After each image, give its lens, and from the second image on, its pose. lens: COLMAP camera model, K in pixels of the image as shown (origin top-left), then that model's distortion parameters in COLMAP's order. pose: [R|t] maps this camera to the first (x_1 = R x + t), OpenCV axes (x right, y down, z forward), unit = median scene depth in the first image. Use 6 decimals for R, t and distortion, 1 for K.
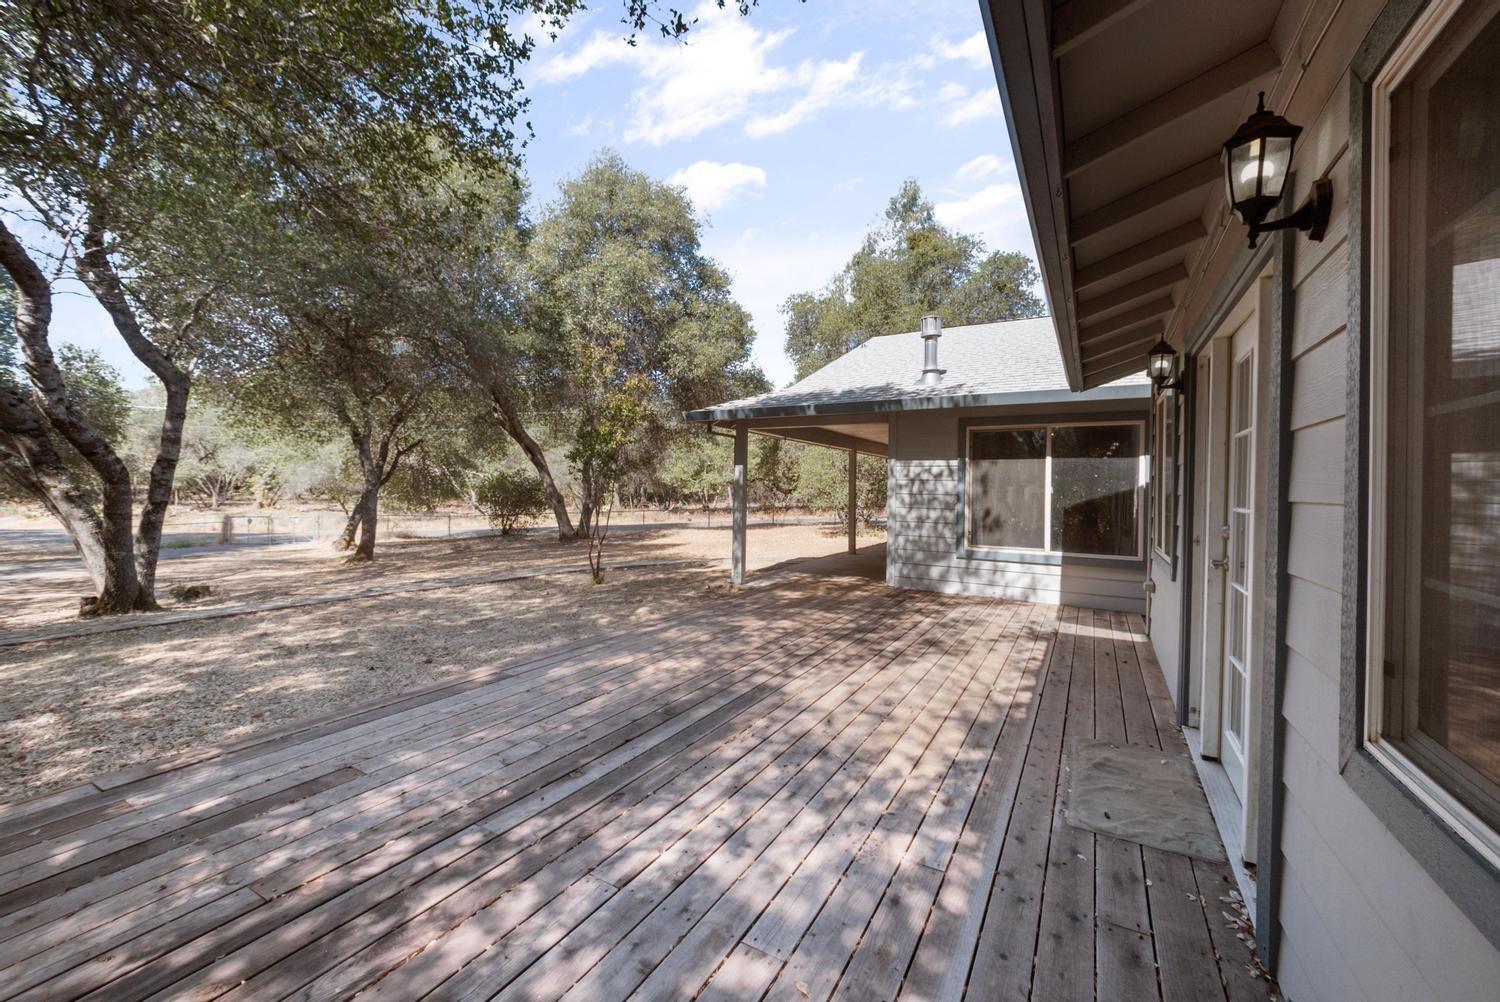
lens RADIAL K [[592.5, 0, 743.2], [0, 592.5, 494.5], [0, 0, 1]] dist [0.009887, -0.000139]
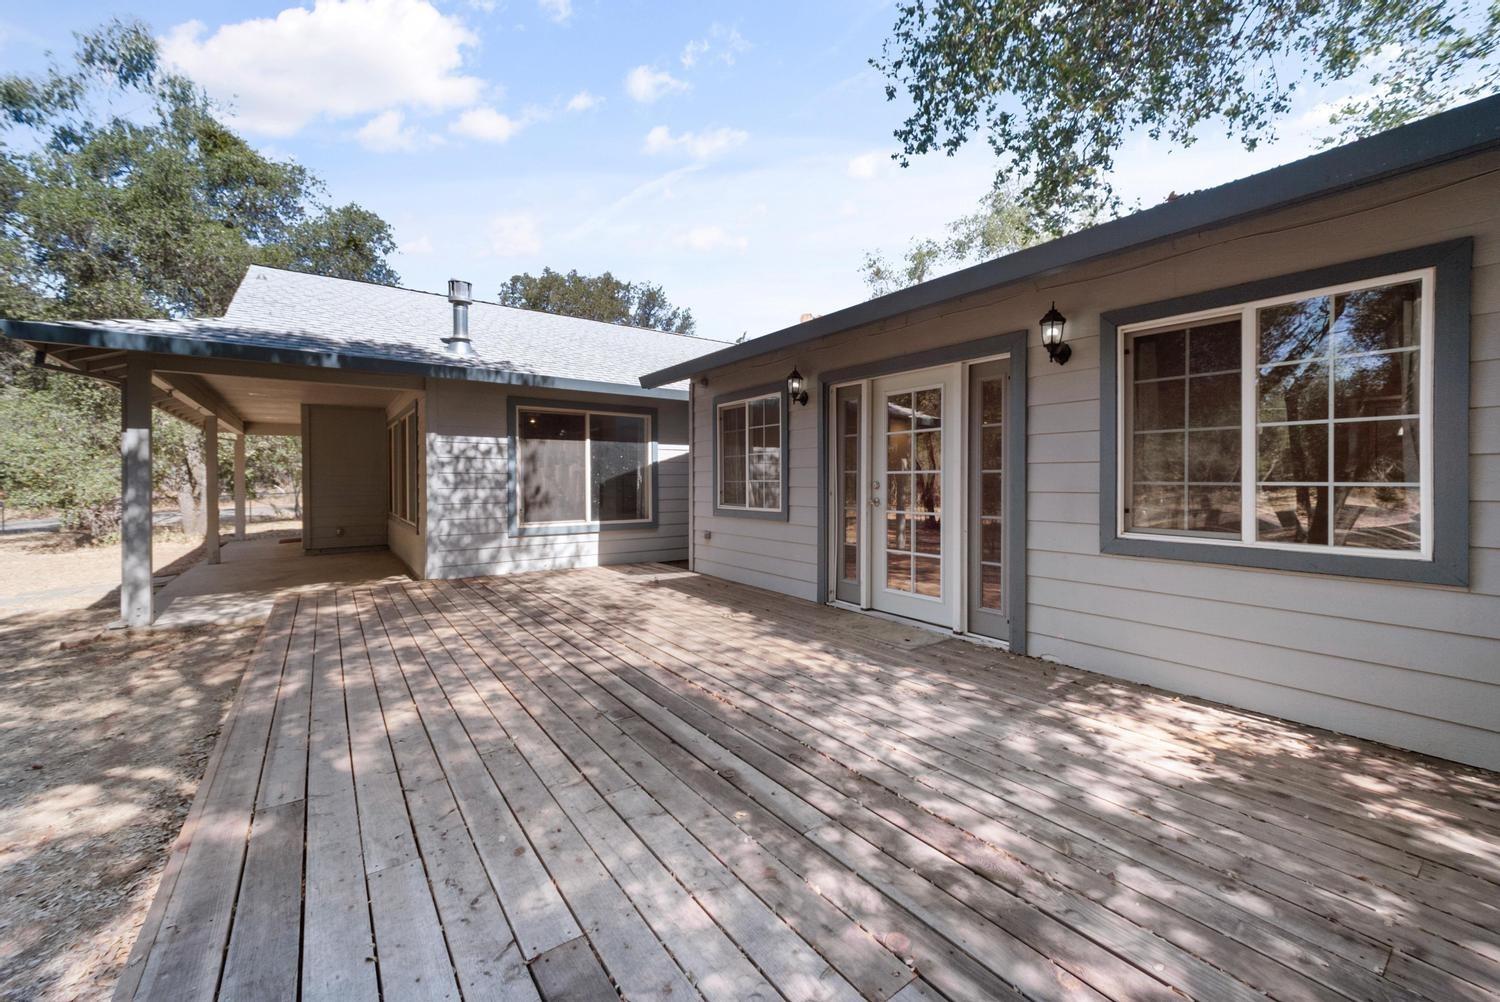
lens RADIAL K [[601.1, 0, 761.8], [0, 601.1, 481.4], [0, 0, 1]] dist [0.010877, -0.000234]
pose [[0.388905, -0.015511, 0.921147, -0.436885], [0.014614, 0.999836, 0.010666, 0.011105], [-0.921162, 0.009314, 0.389068, 0.242199]]
